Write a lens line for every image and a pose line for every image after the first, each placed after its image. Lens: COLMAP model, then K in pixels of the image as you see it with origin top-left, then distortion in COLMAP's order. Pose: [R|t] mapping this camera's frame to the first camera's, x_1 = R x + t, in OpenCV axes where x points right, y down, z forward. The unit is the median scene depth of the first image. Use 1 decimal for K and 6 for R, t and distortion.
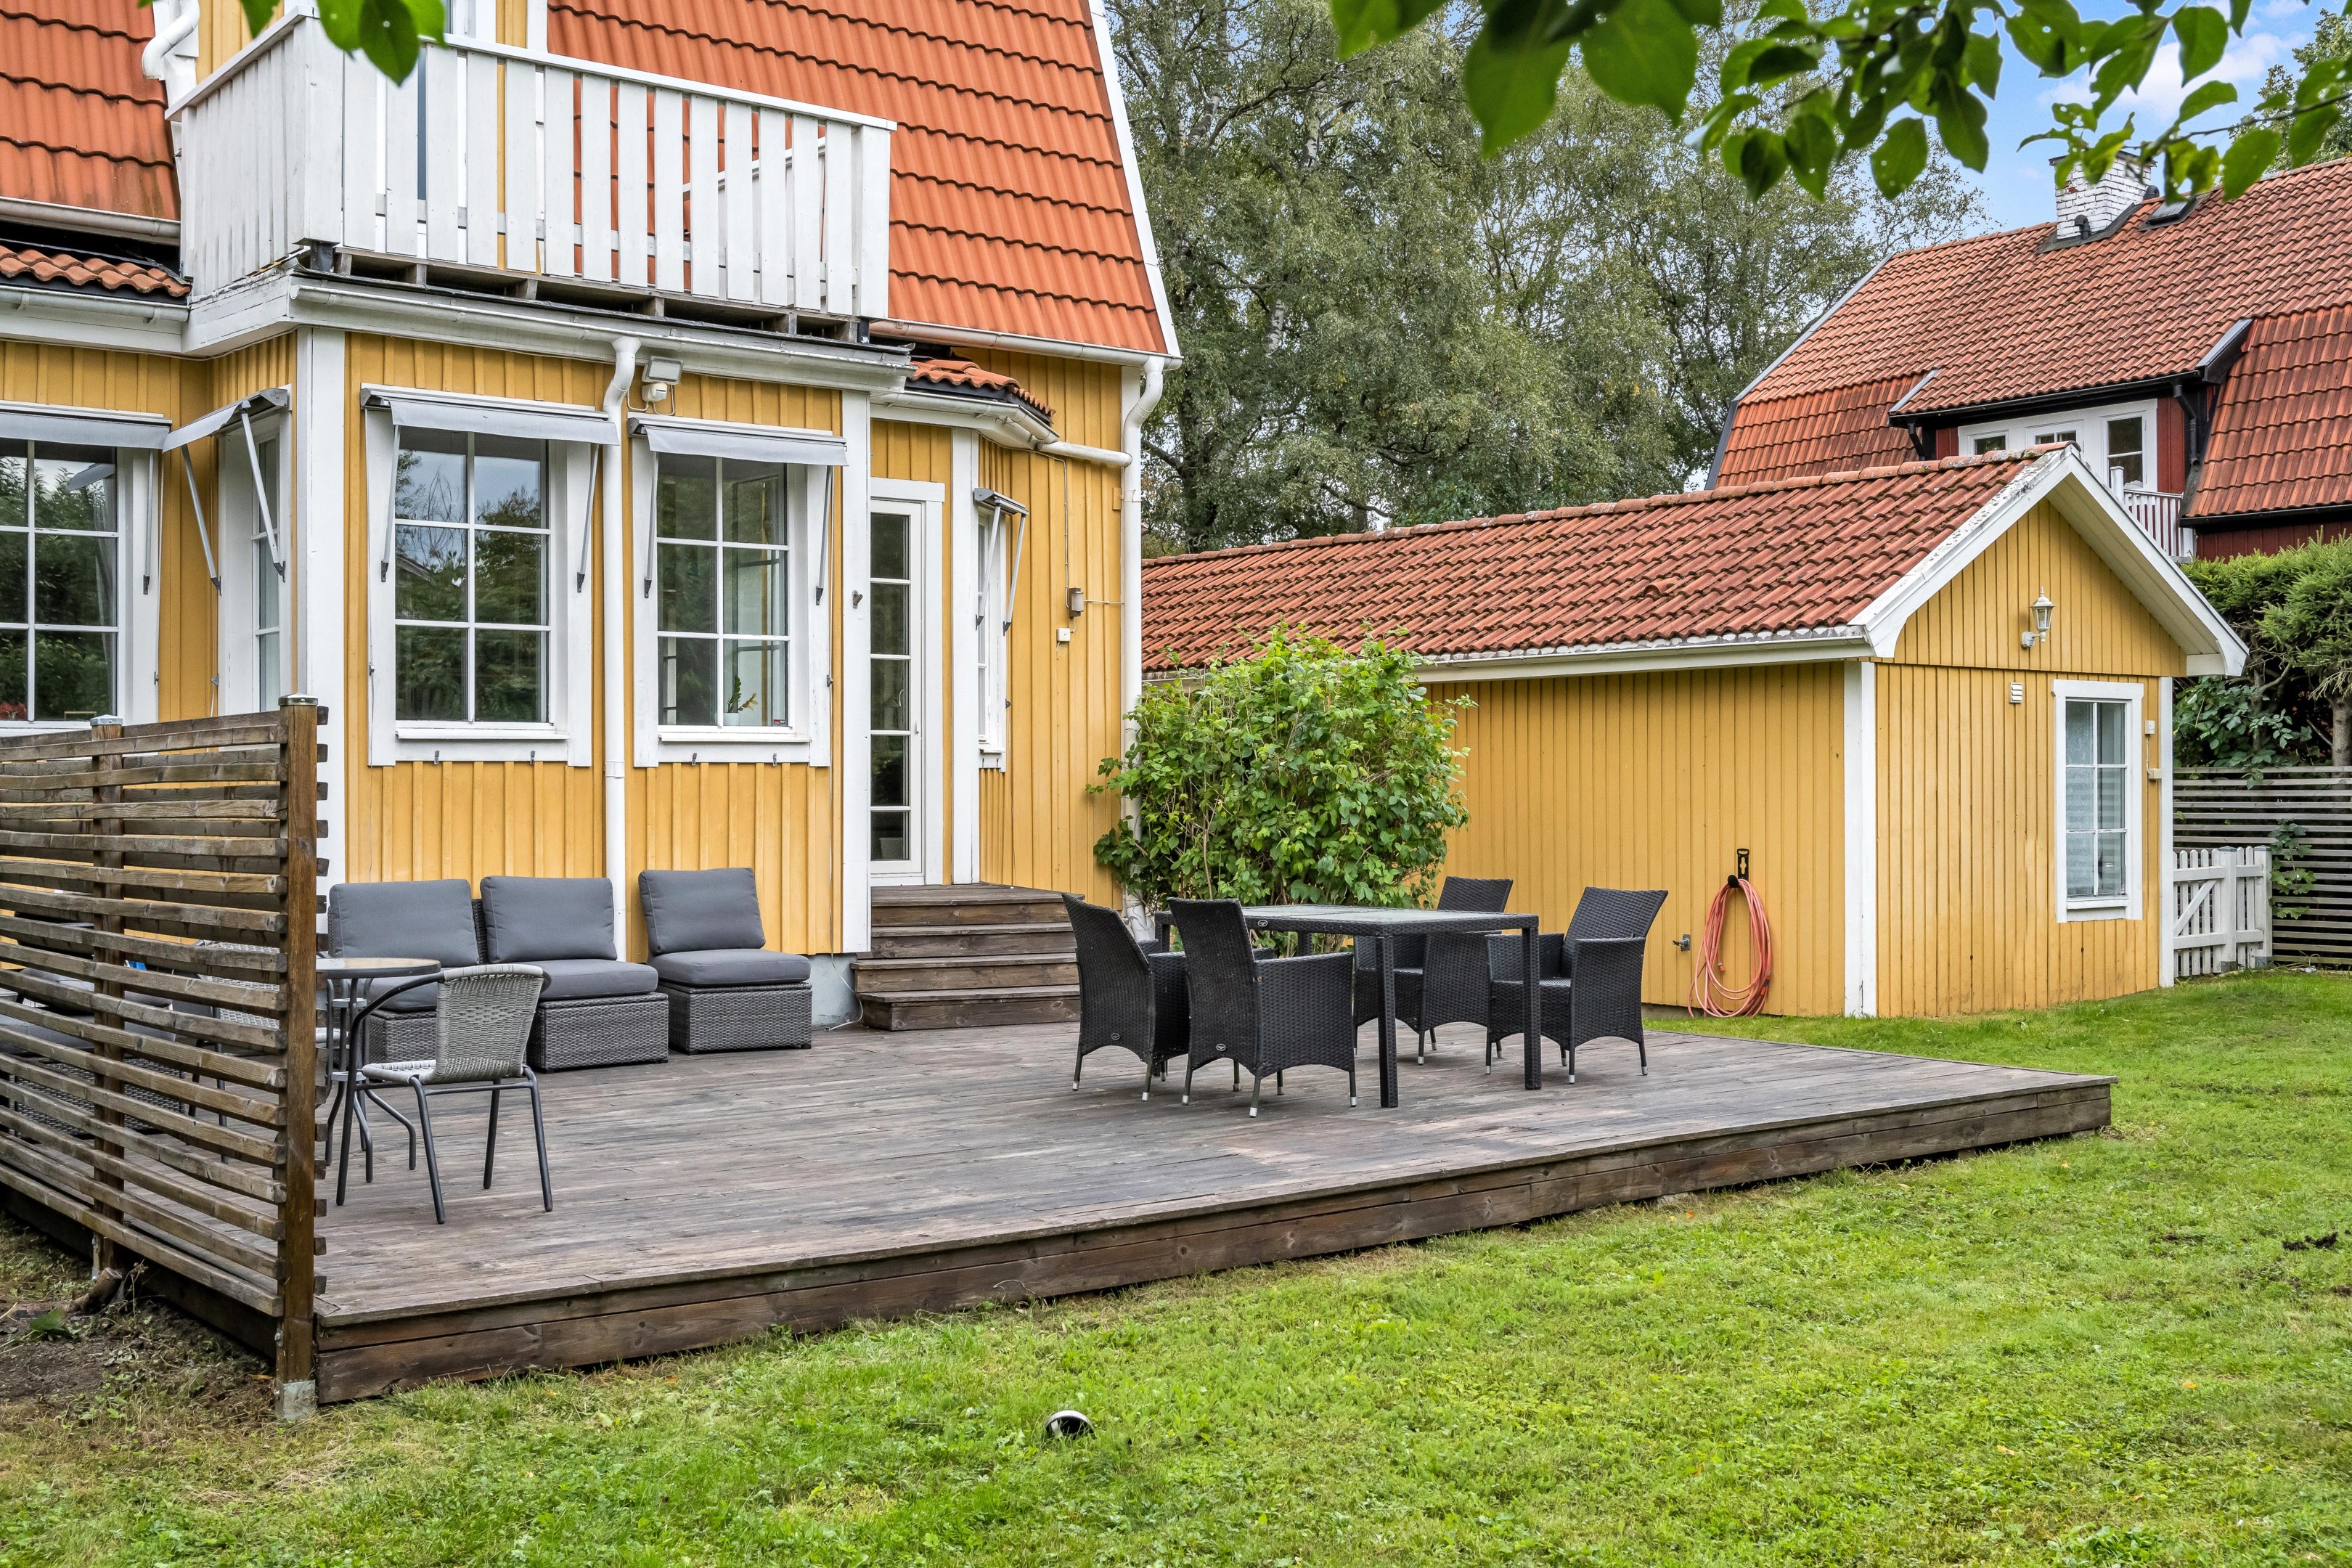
lens RADIAL K [[2442.6, 0, 1176.0], [0, 2442.6, 784.0], [0, 0, 1]] dist [0.008102, 0.004010]
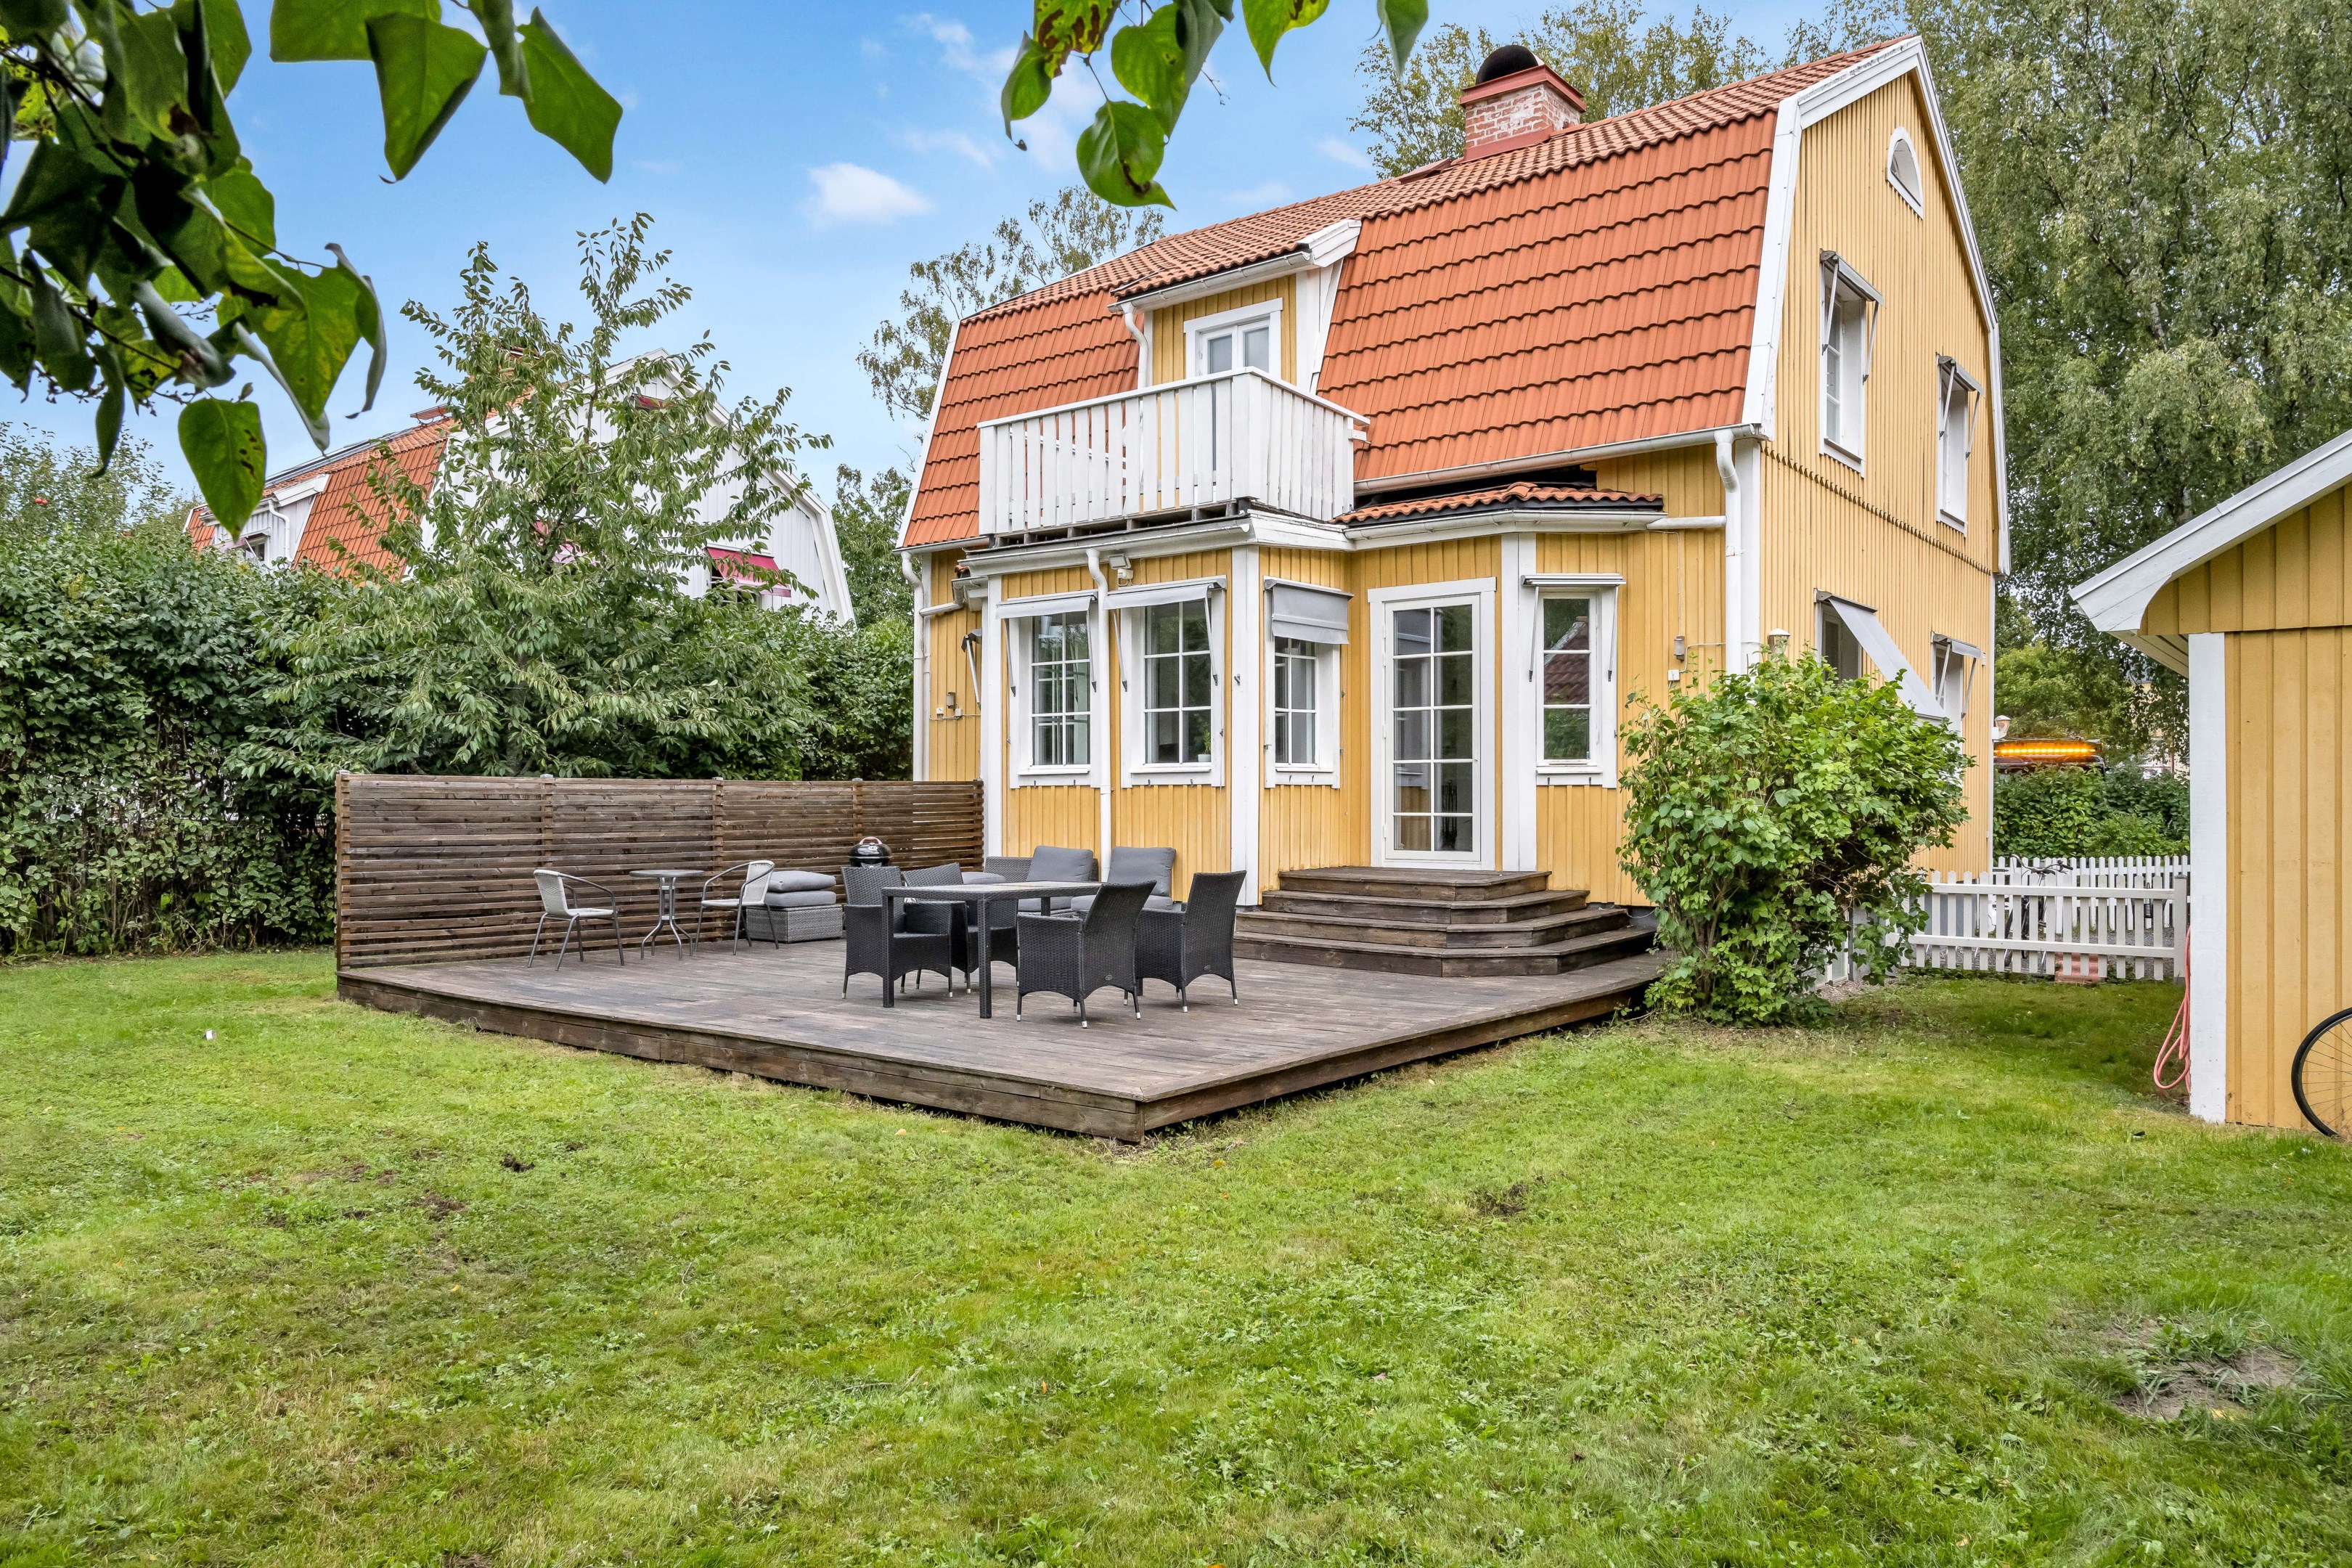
lens RADIAL K [[1583.2, 0, 1176.0], [0, 1583.2, 784.0], [0, 0, 1]] dist [0.002273, 0.002666]
pose [[0.229050, -0.007194, -0.973388, 0.627657], [-0.000648, 0.999971, -0.007543, -0.000521], [0.973415, 0.002359, 0.229038, 0.540988]]
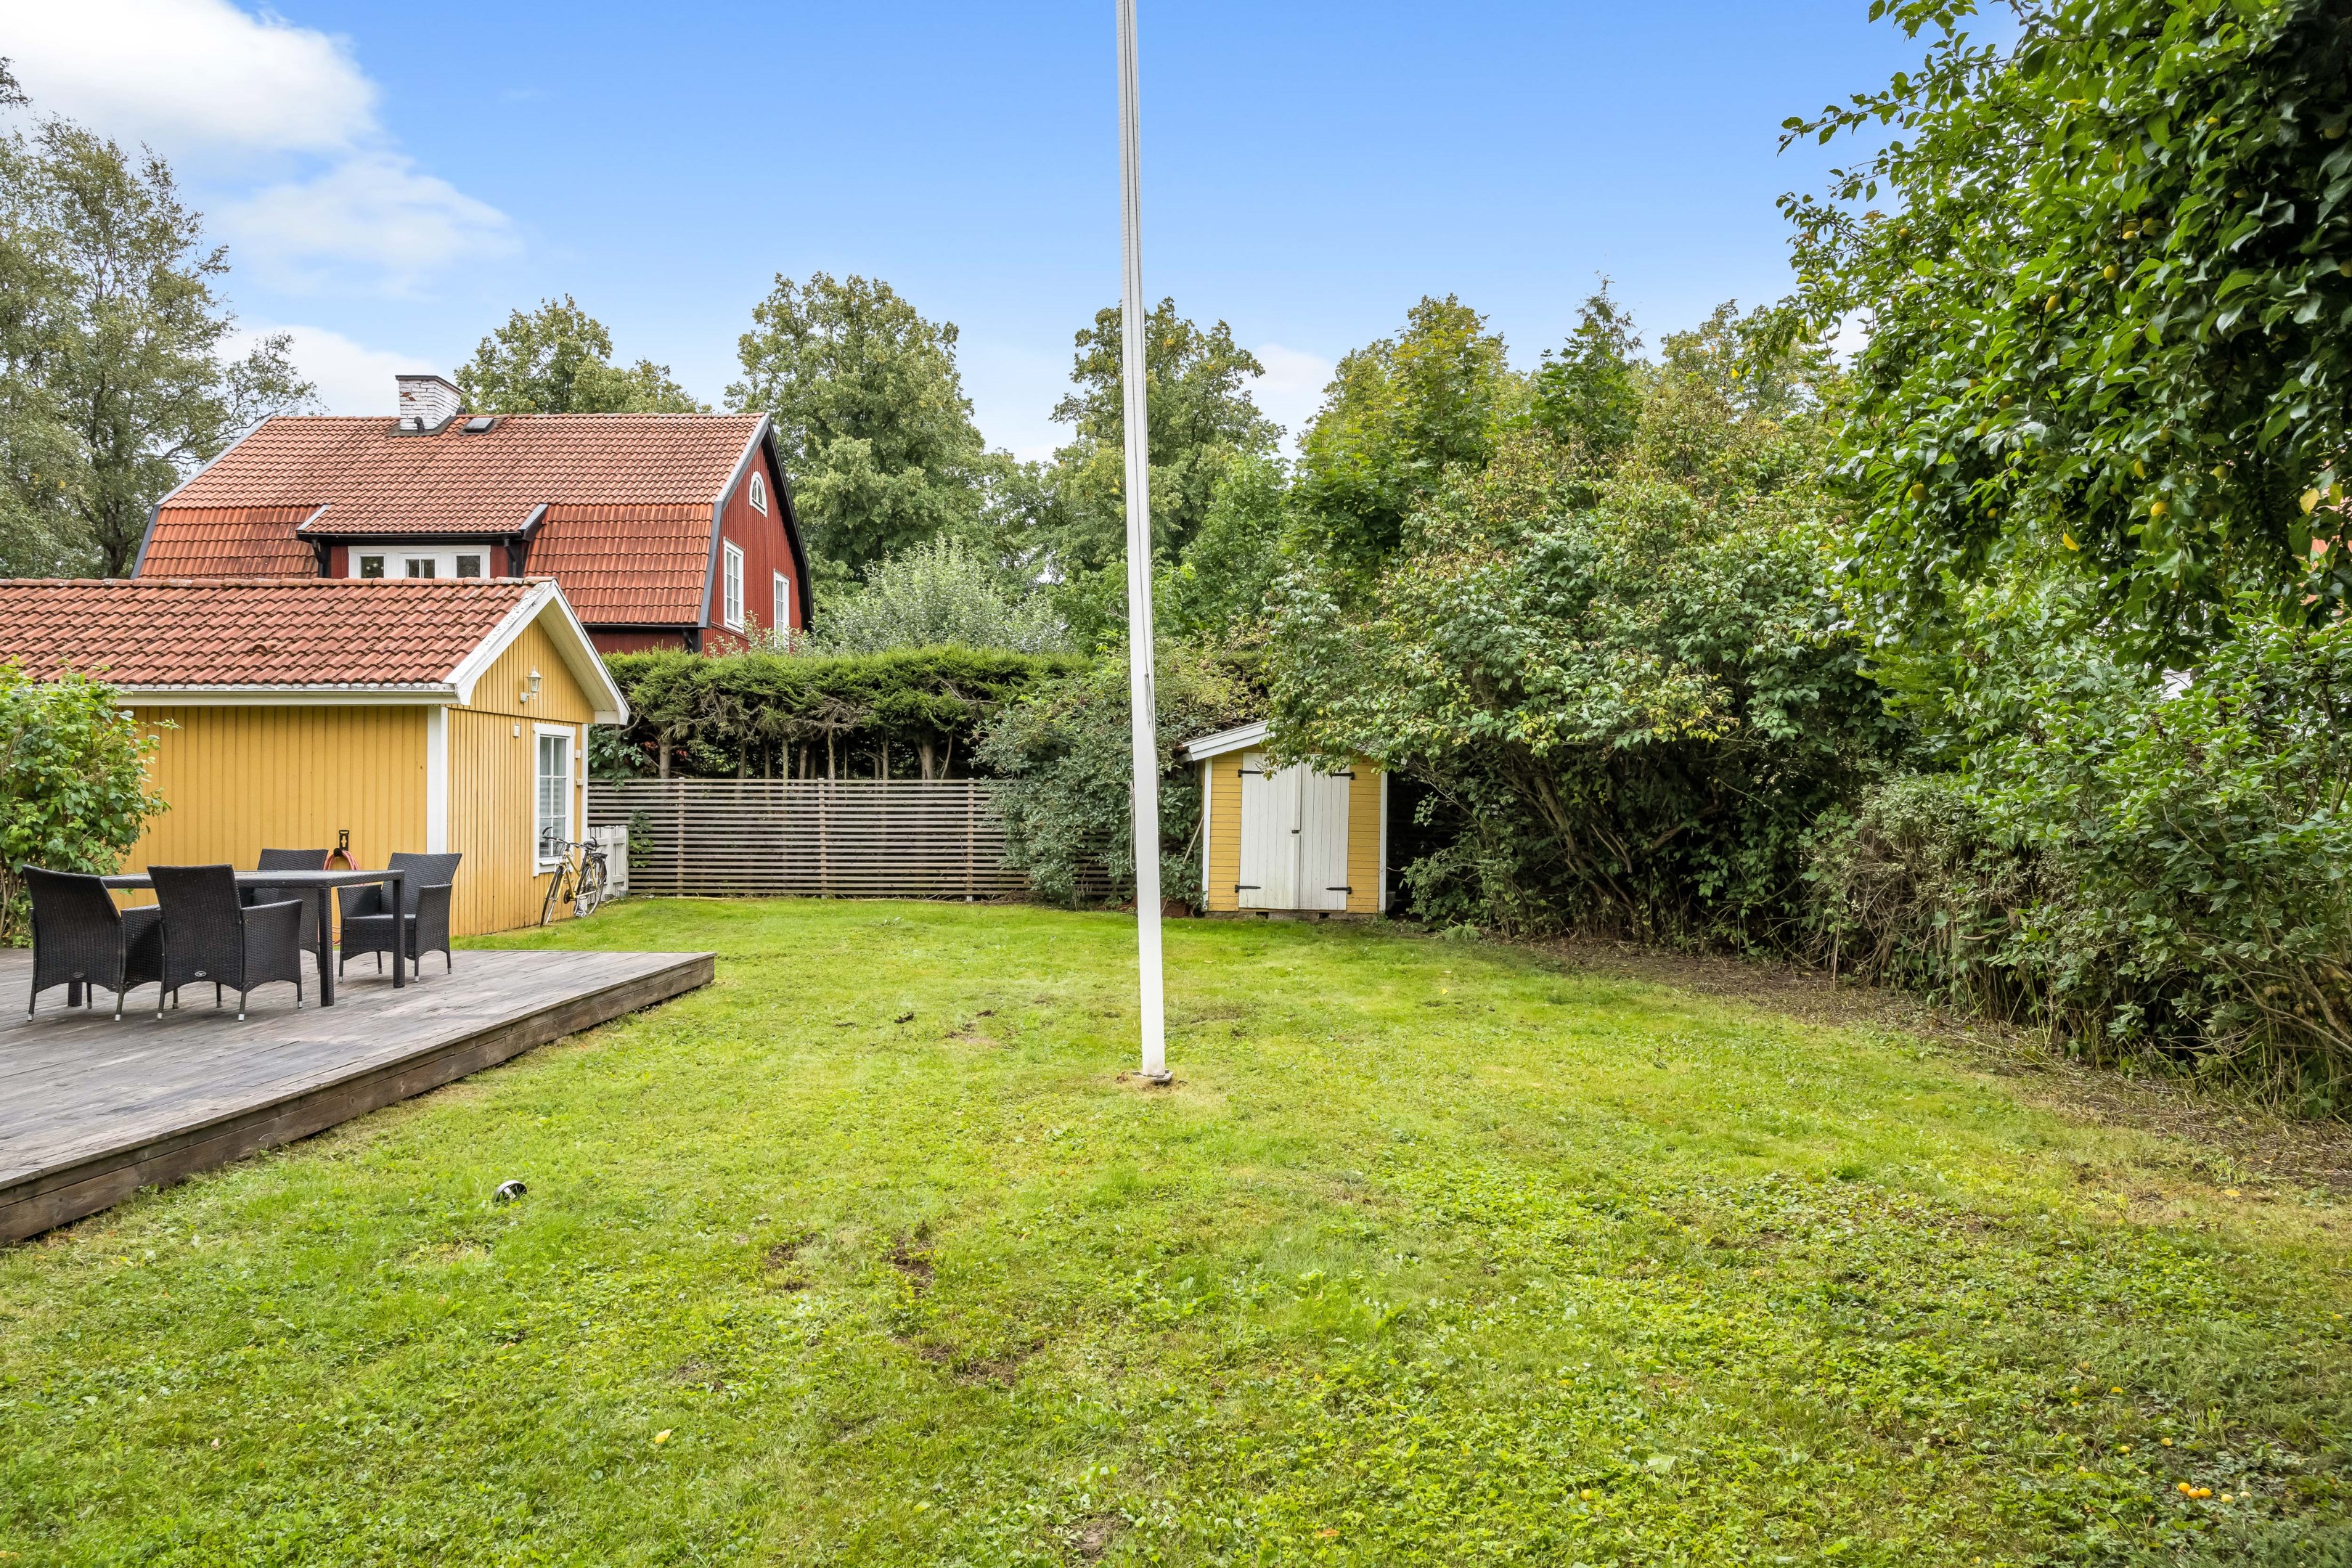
lens RADIAL K [[1583.2, 0, 1176.0], [0, 1583.2, 784.0], [0, 0, 1]] dist [0.002273, 0.002666]
pose [[0.633215, 0.009649, 0.773916, -0.180427], [-0.006245, 0.999953, -0.007358, 0.002680], [-0.773950, -0.000174, 0.633246, 0.010562]]
